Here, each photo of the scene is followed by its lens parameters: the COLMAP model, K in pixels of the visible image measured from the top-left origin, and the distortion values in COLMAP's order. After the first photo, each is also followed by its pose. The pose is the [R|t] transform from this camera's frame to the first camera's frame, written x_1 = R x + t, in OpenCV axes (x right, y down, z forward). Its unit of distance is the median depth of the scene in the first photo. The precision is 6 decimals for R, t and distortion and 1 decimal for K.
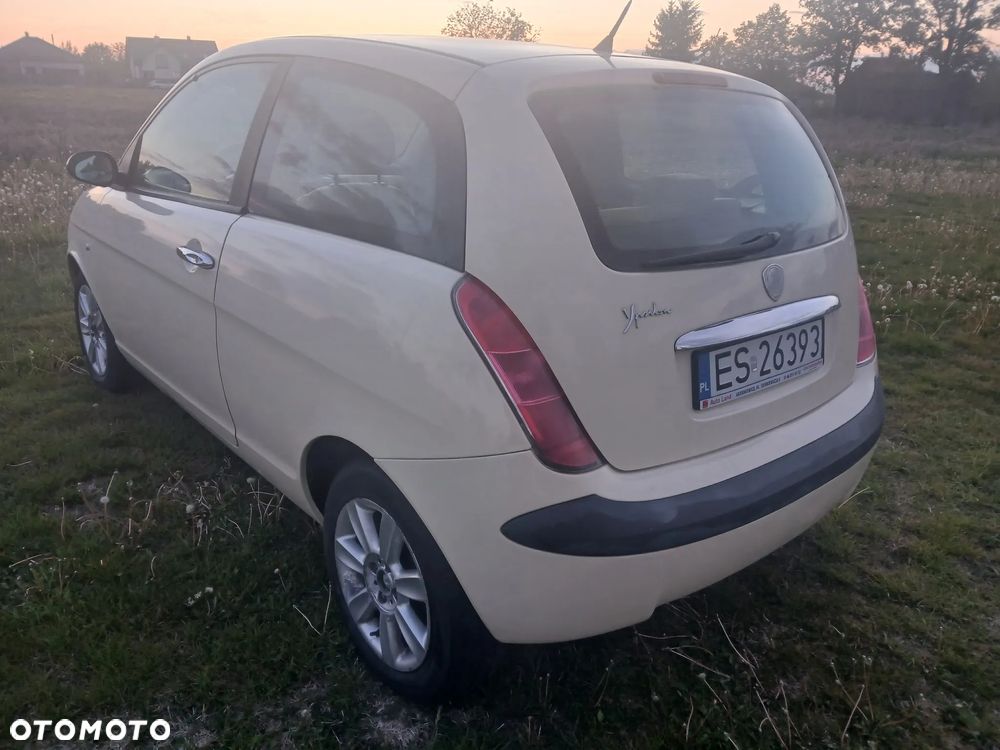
lens RADIAL K [[751.6, 0, 506.4], [0, 751.6, 373.3], [0, 0, 1]] dist [0.000086, -0.021808]
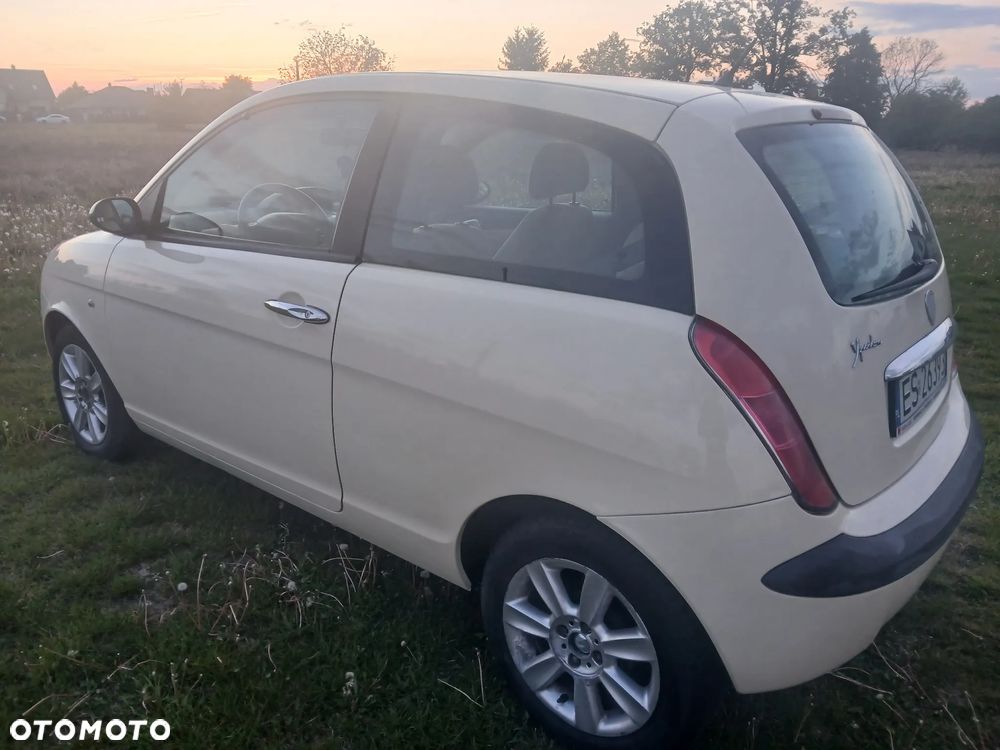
lens RADIAL K [[751.6, 0, 498.5], [0, 751.6, 373.0], [0, 0, 1]] dist [0.000086, -0.021808]
pose [[0.984956, -0.067200, 0.159201, -0.324167], [0.072081, 0.997084, -0.025076, -0.038608], [-0.157051, 0.036174, 0.986928, 0.057974]]
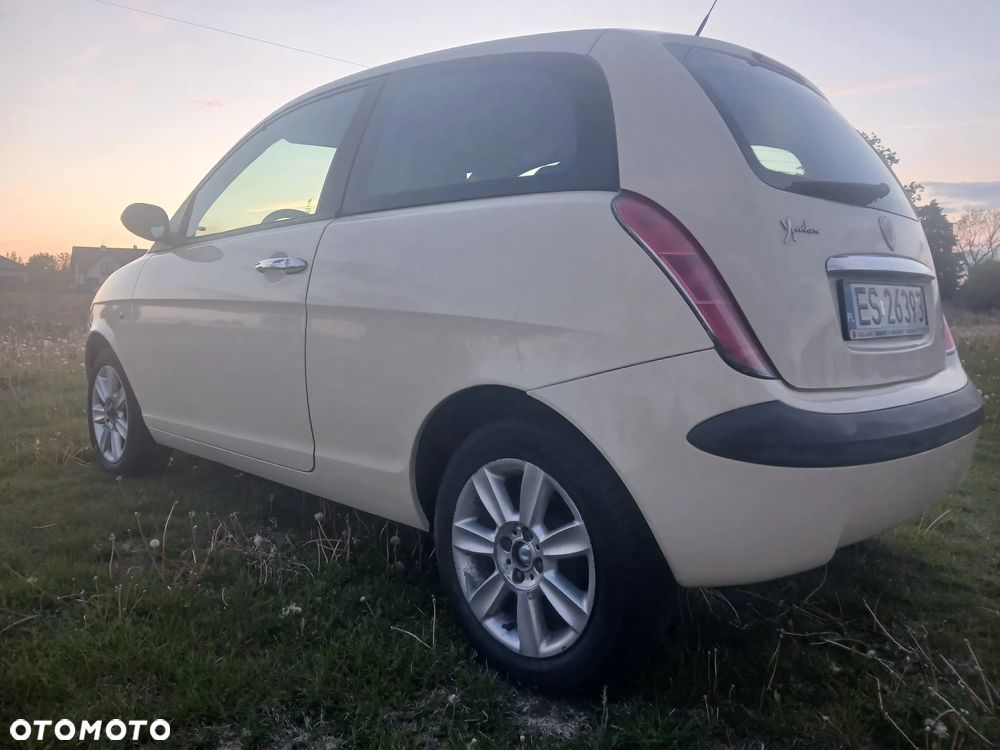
lens RADIAL K [[751.6, 0, 504.4], [0, 751.6, 383.6], [0, 0, 1]] dist [0.000086, -0.021808]
pose [[0.996534, -0.029497, 0.077786, -0.205892], [0.046820, 0.971750, -0.231322, 0.235445], [-0.068765, 0.234162, 0.969763, 0.067411]]
